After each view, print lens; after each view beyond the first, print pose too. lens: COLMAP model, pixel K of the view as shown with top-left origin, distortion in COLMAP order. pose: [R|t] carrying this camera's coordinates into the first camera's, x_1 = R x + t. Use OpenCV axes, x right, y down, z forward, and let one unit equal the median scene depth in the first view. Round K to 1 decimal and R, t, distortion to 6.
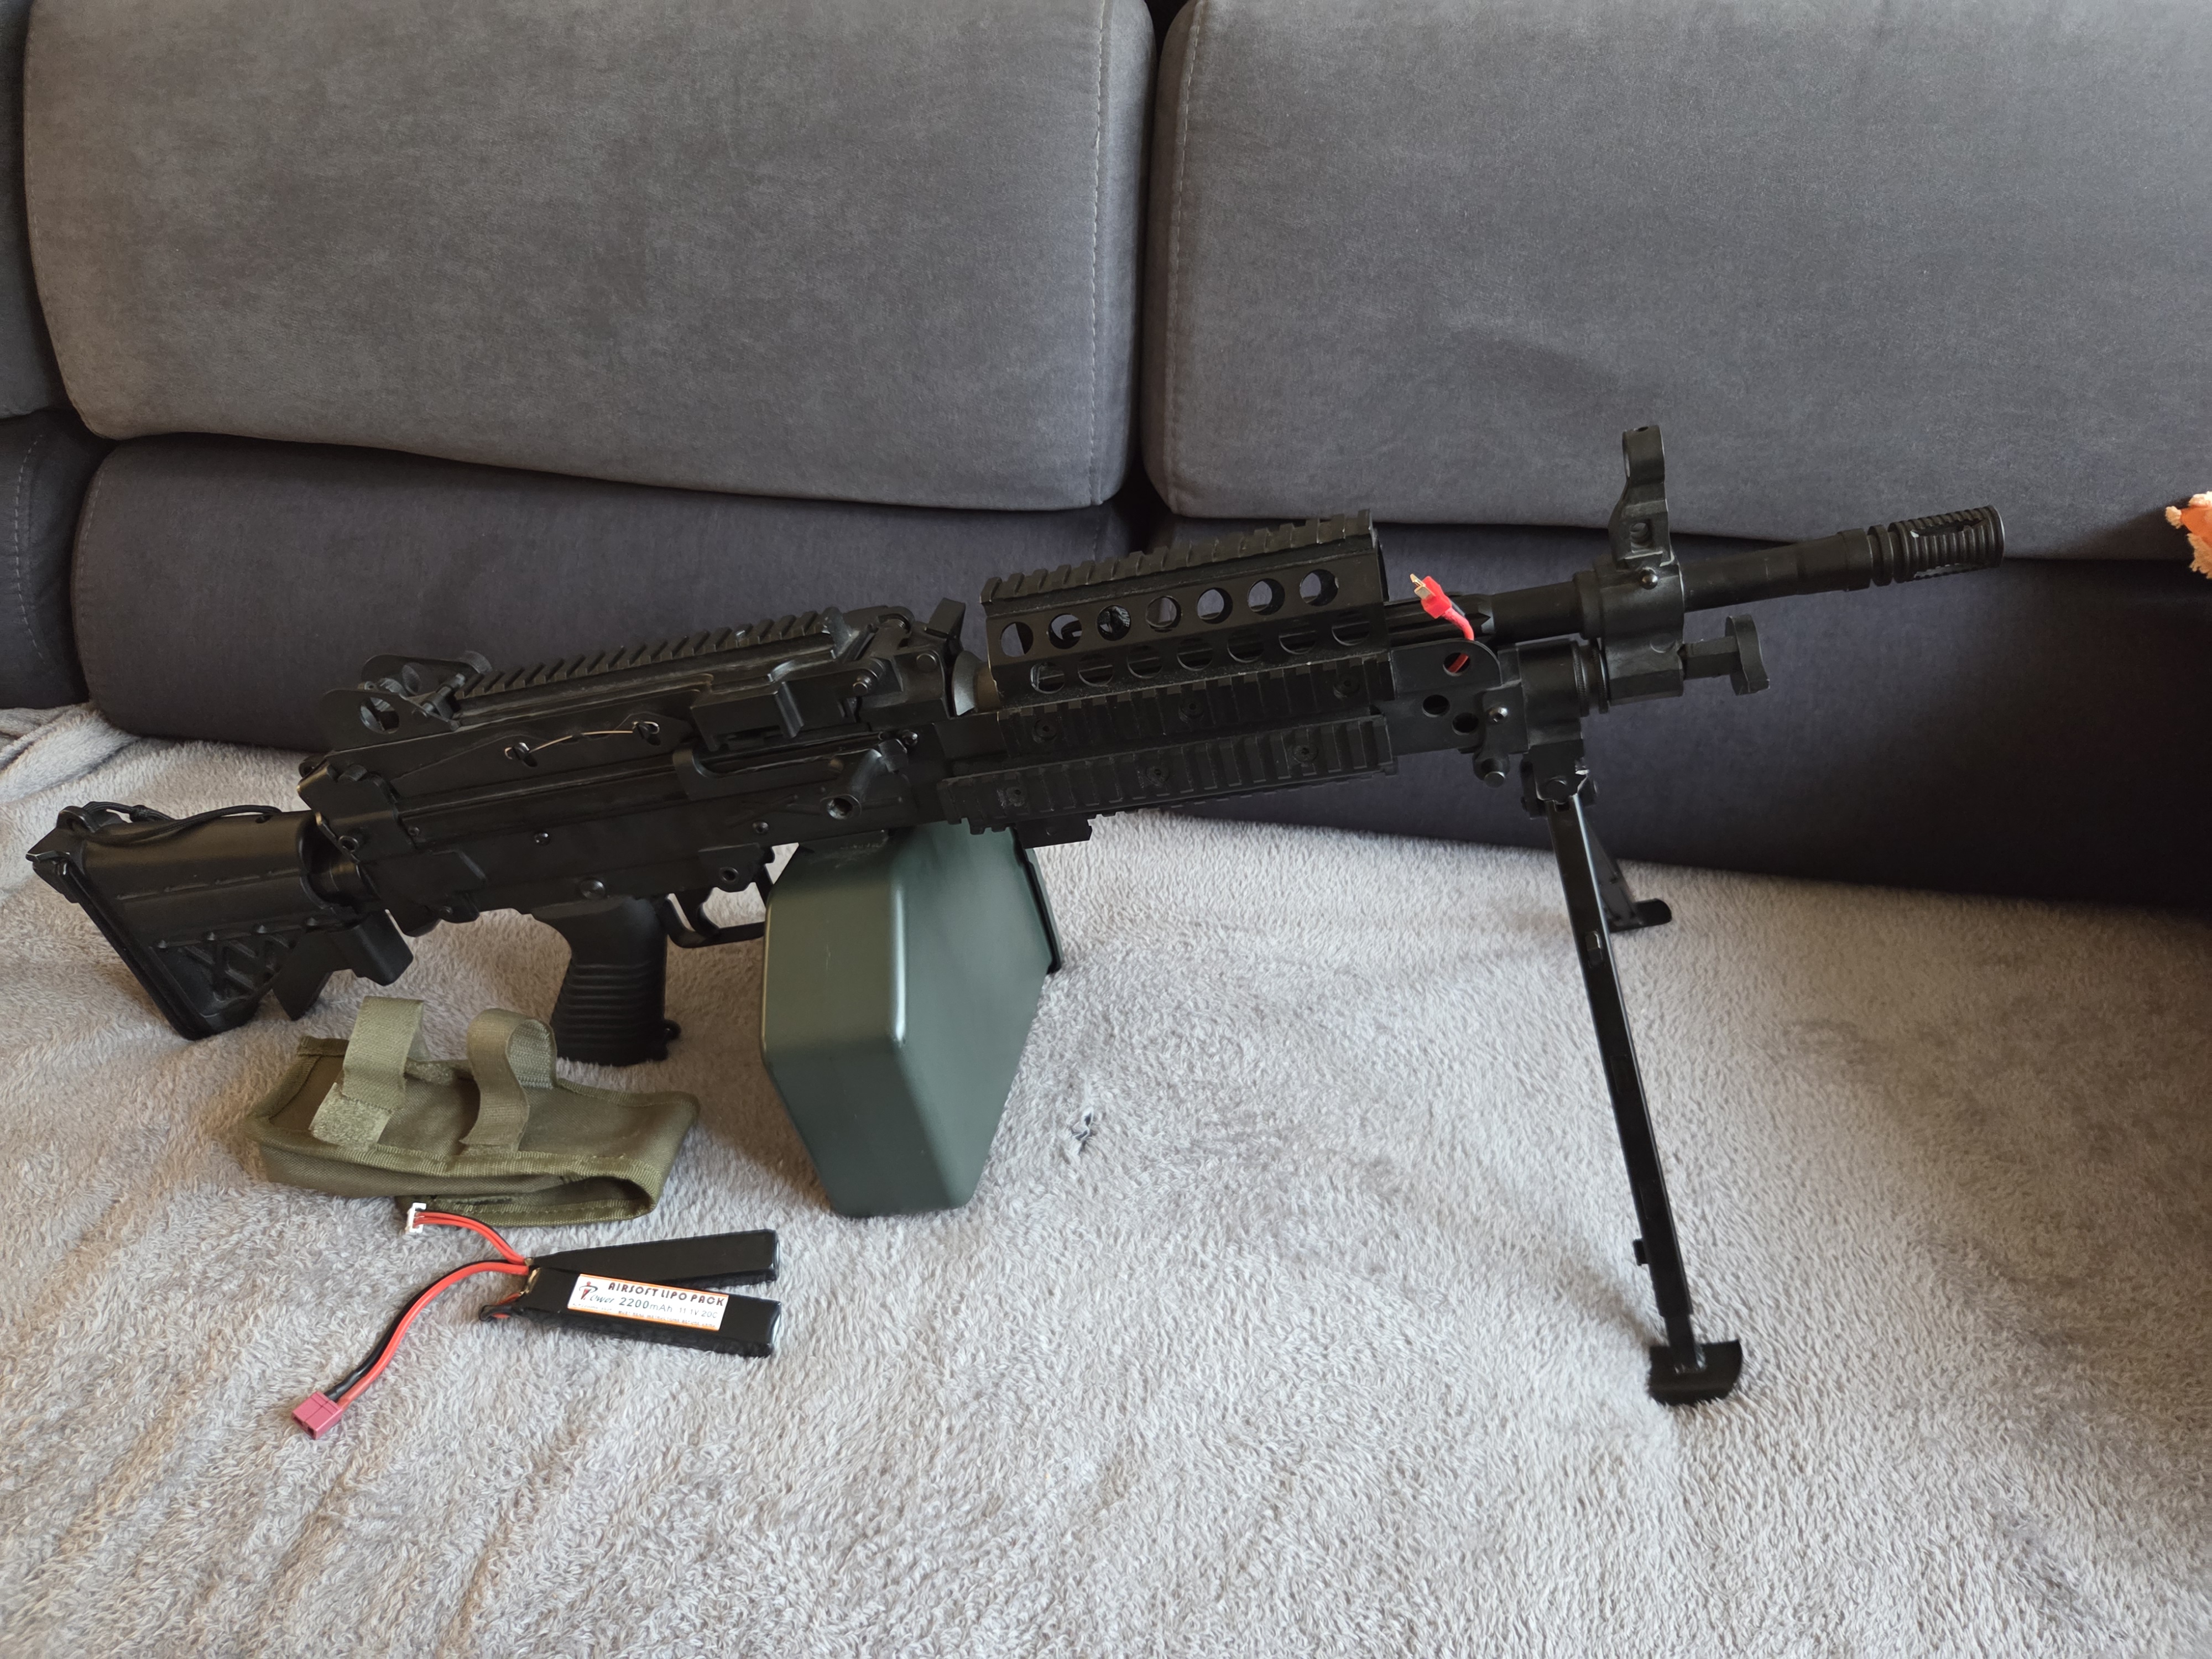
lens RADIAL K [[1516.6, 0, 1120.1], [0, 1516.6, 813.9], [0, 0, 1]] dist [0.048785, -0.046285]
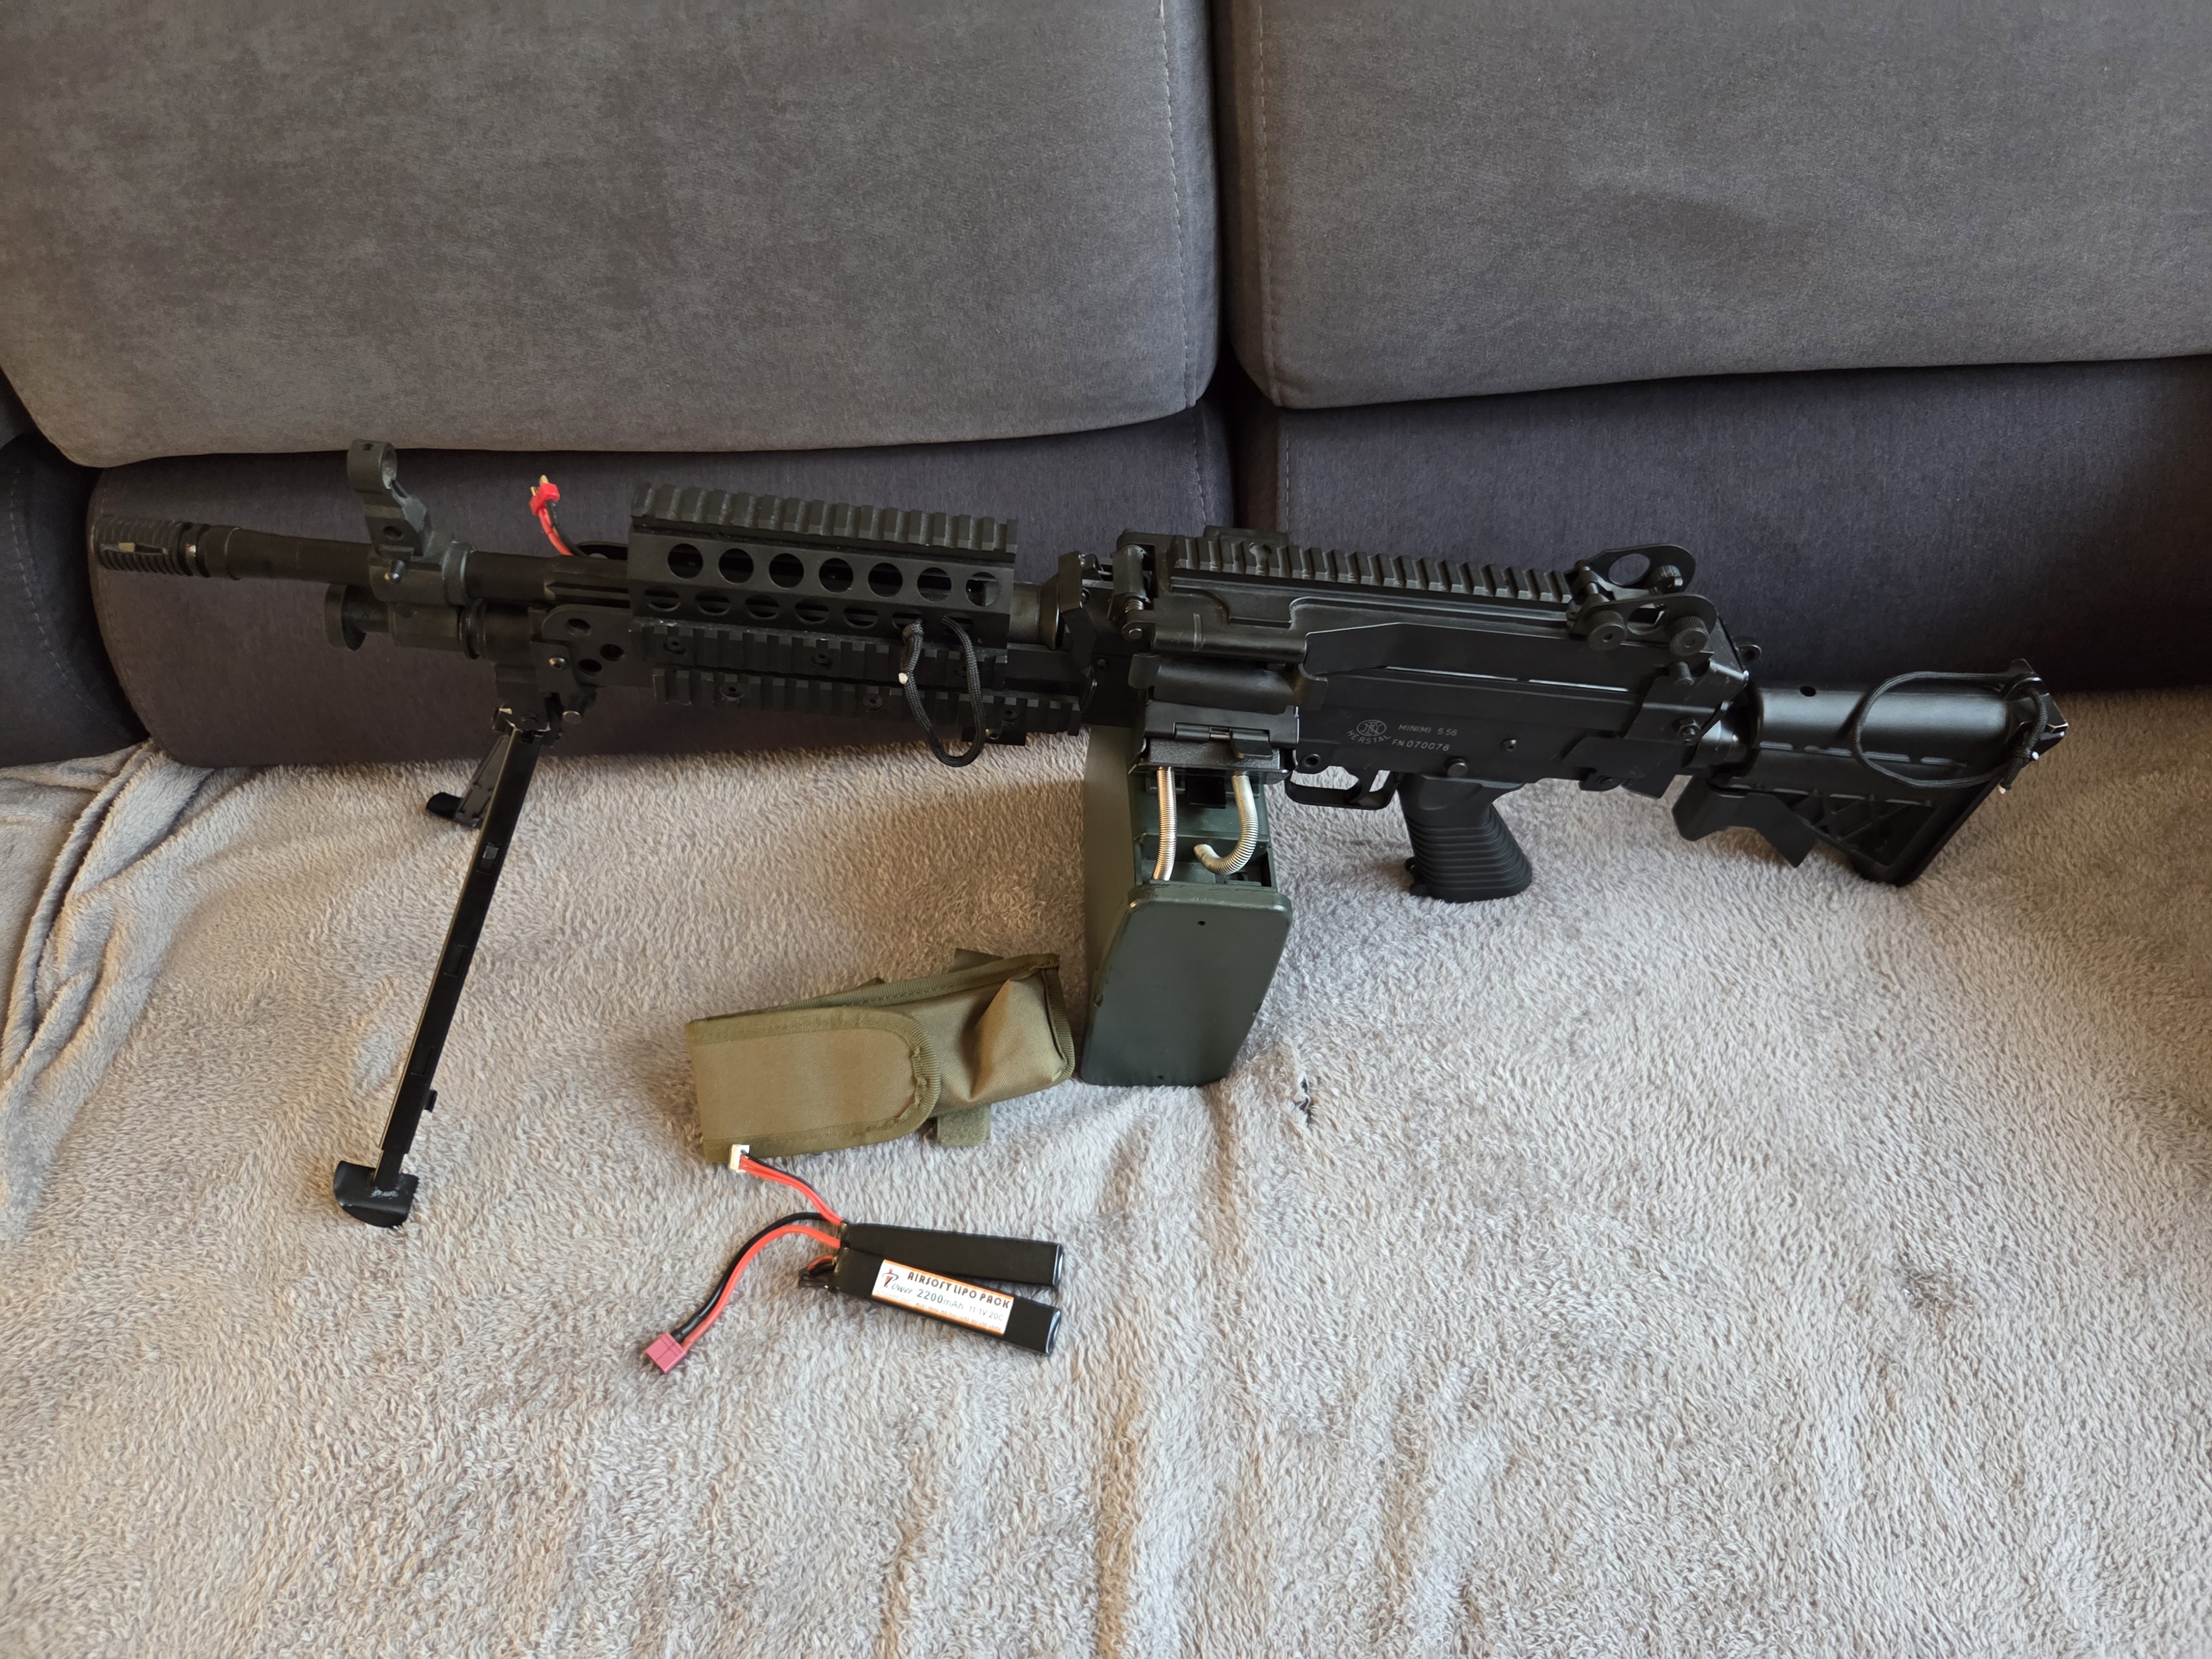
lens RADIAL K [[1516.6, 0, 1123.6], [0, 1516.6, 806.4], [0, 0, 1]] dist [0.048785, -0.046285]
pose [[0.988977, -0.147129, 0.016679, -0.118632], [0.139125, 0.961872, 0.235471, -0.211773], [-0.050688, -0.230555, 0.971738, 0.045352]]
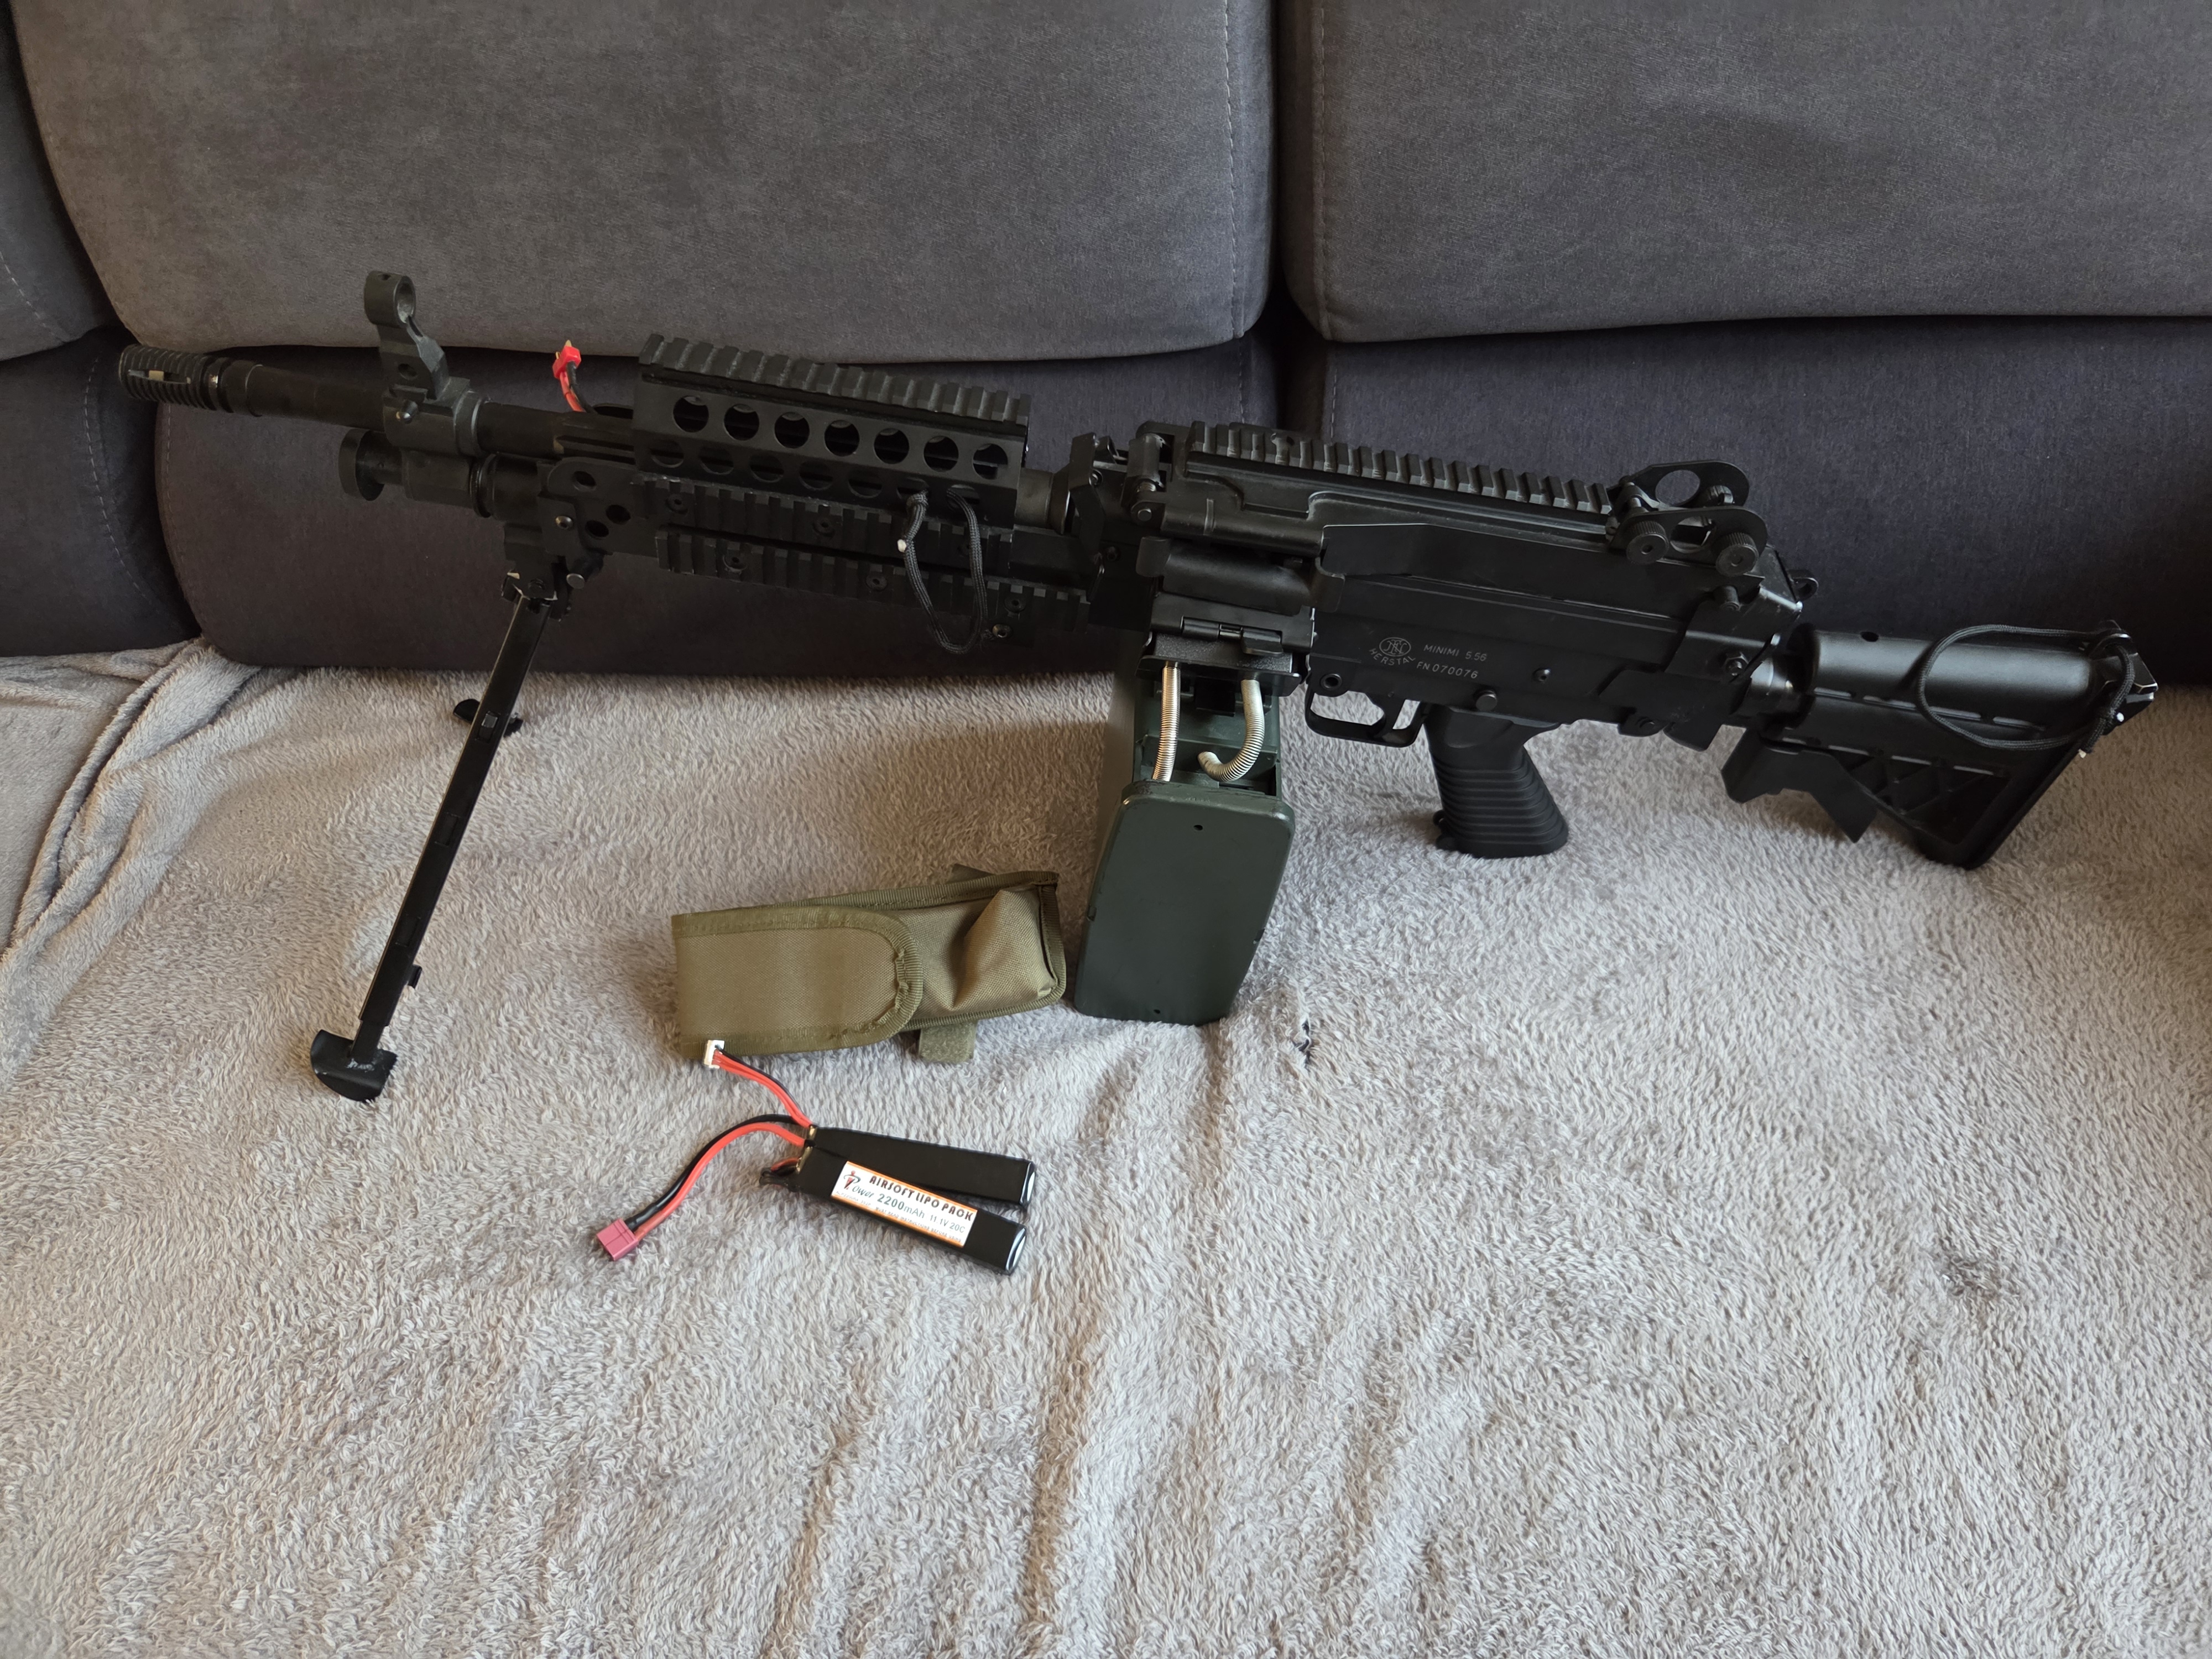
lens RADIAL K [[1516.6, 0, 1113.9], [0, 1516.6, 808.8], [0, 0, 1]] dist [0.048785, -0.046285]
pose [[0.995492, -0.084216, -0.043625, -0.081189], [0.090713, 0.979705, 0.178744, -0.106309], [0.027686, -0.181895, 0.982928, 0.057485]]
